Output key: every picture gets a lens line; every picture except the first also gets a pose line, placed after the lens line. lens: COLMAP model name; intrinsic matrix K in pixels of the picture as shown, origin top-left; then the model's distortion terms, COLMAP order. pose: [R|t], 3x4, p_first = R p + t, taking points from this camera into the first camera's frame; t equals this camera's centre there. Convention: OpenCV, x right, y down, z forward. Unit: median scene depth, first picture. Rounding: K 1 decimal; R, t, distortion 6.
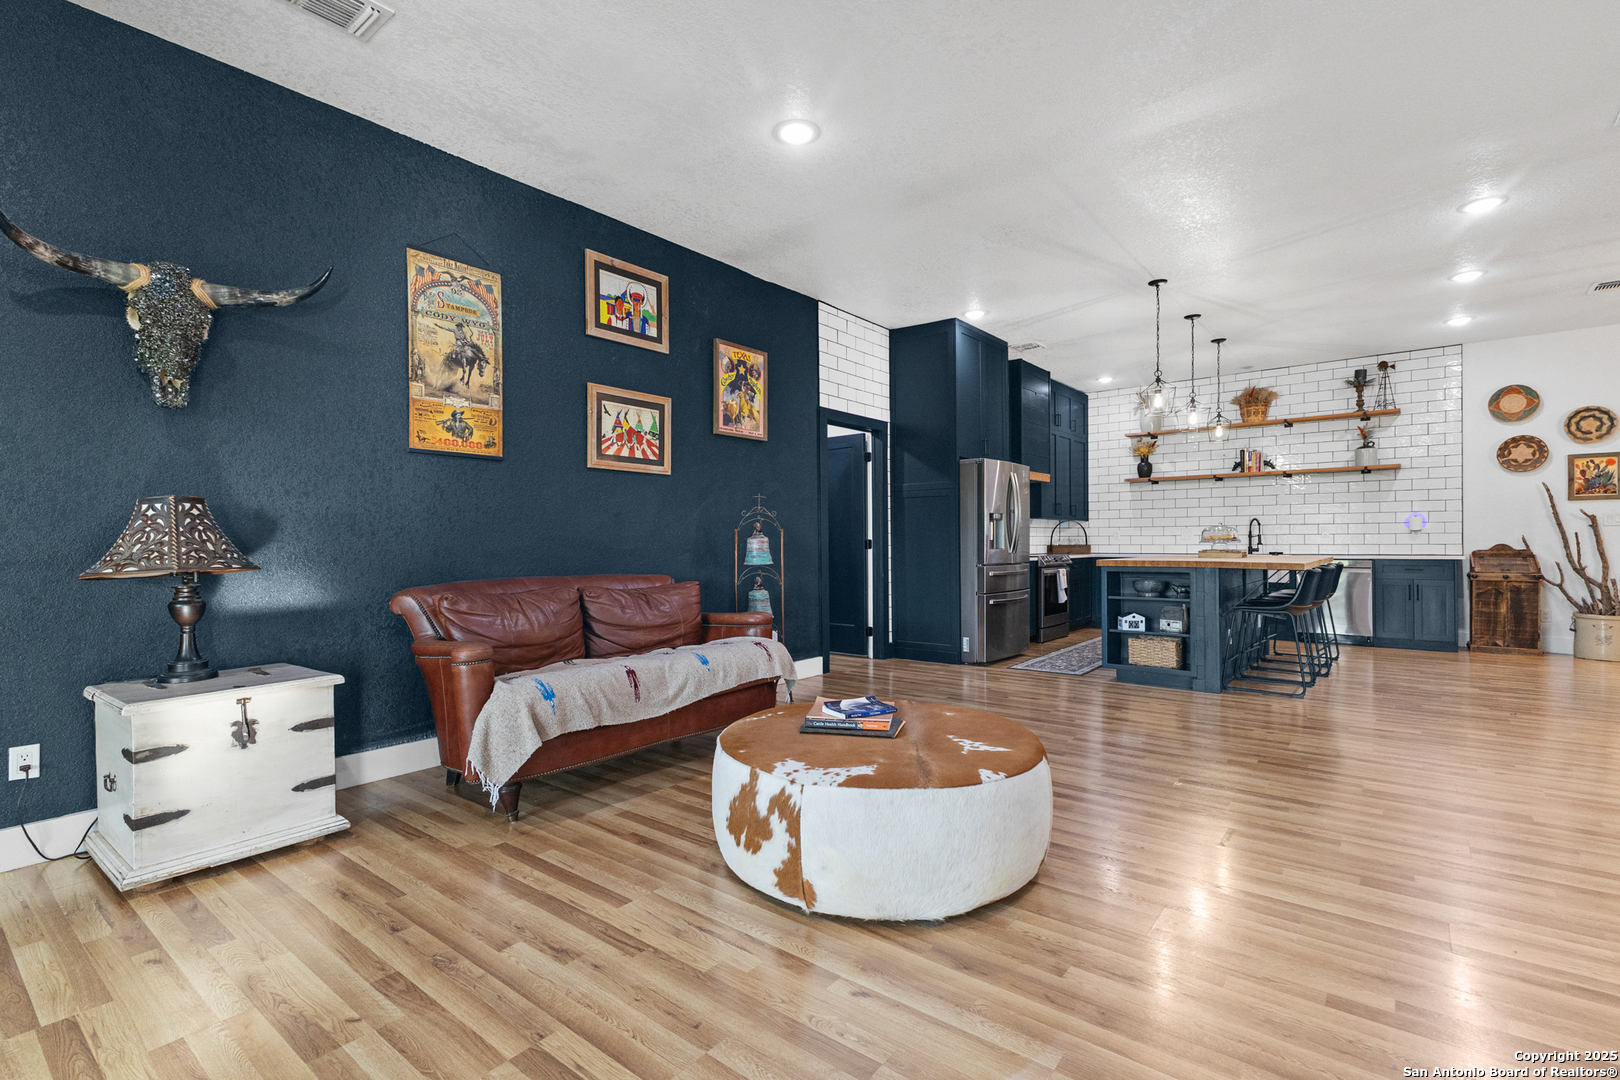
lens RADIAL K [[714.1, 0, 815.7], [0, 714.1, 543.2], [0, 0, 1]] dist [-0.003037, 0.000078]
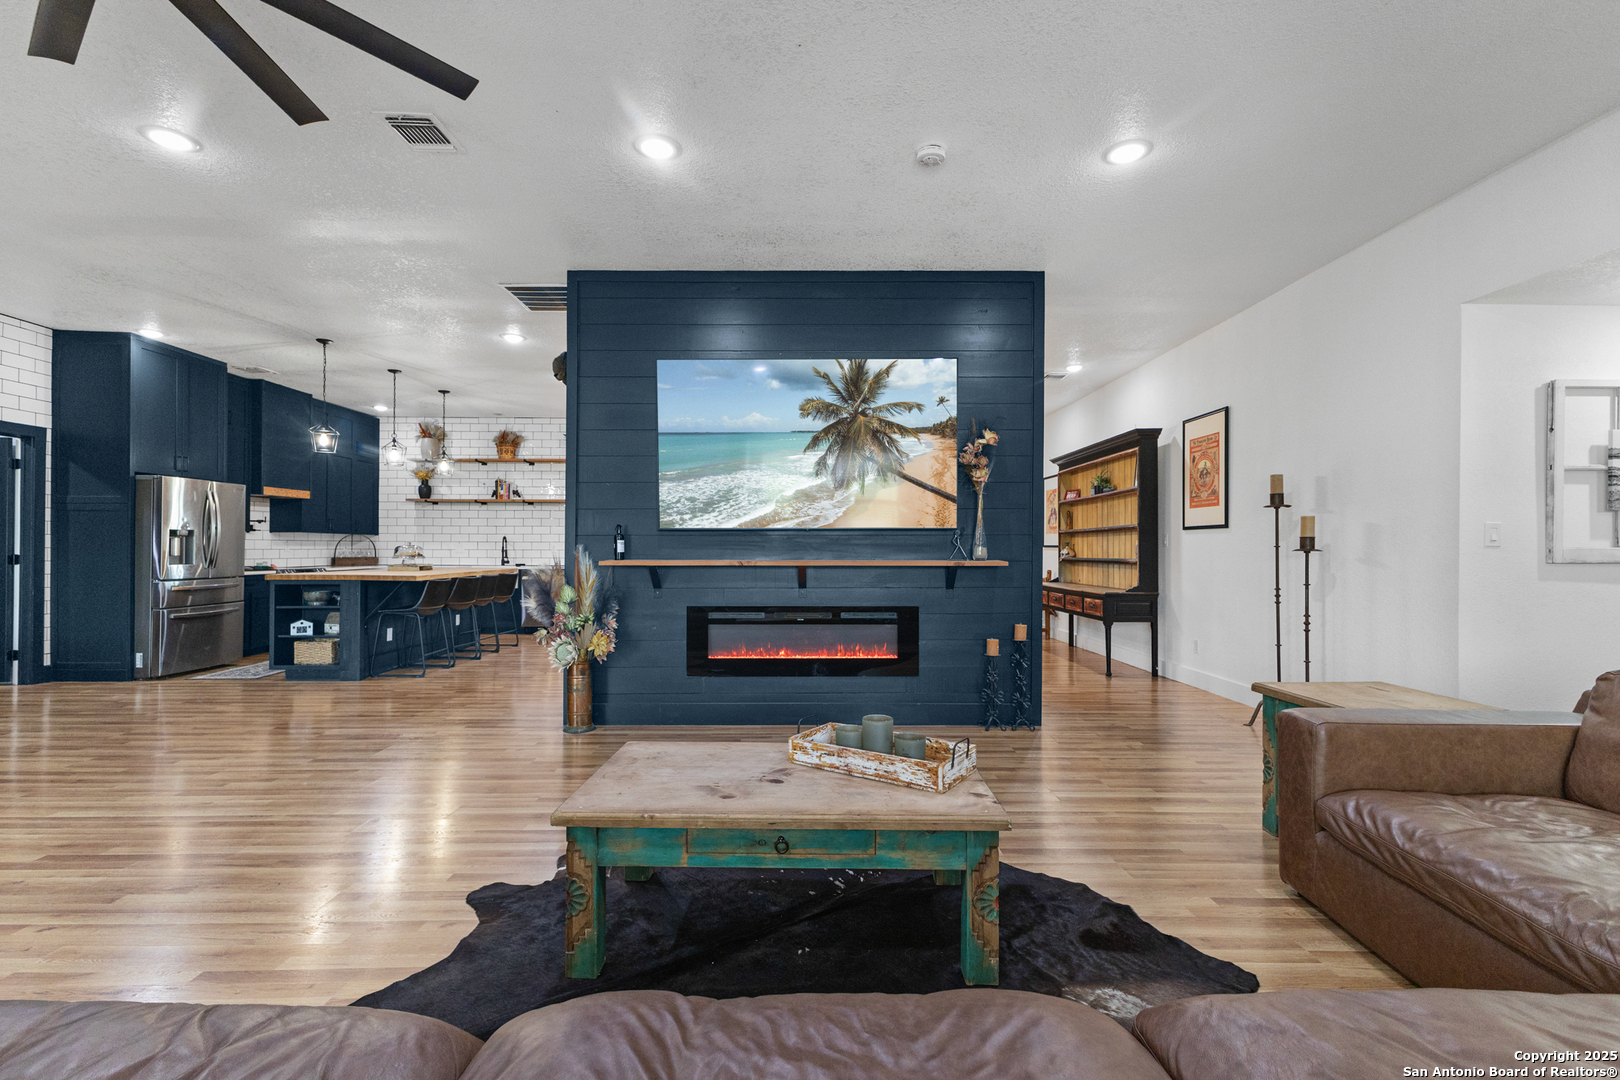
lens RADIAL K [[714.1, 0, 806.5], [0, 714.1, 542.0], [0, 0, 1]] dist [-0.003037, 0.000078]
pose [[0.776671, 0.012892, 0.629775, 0.364458], [-0.006001, 0.999897, -0.013068, -0.019056], [-0.629878, 0.006370, 0.776668, -0.433466]]
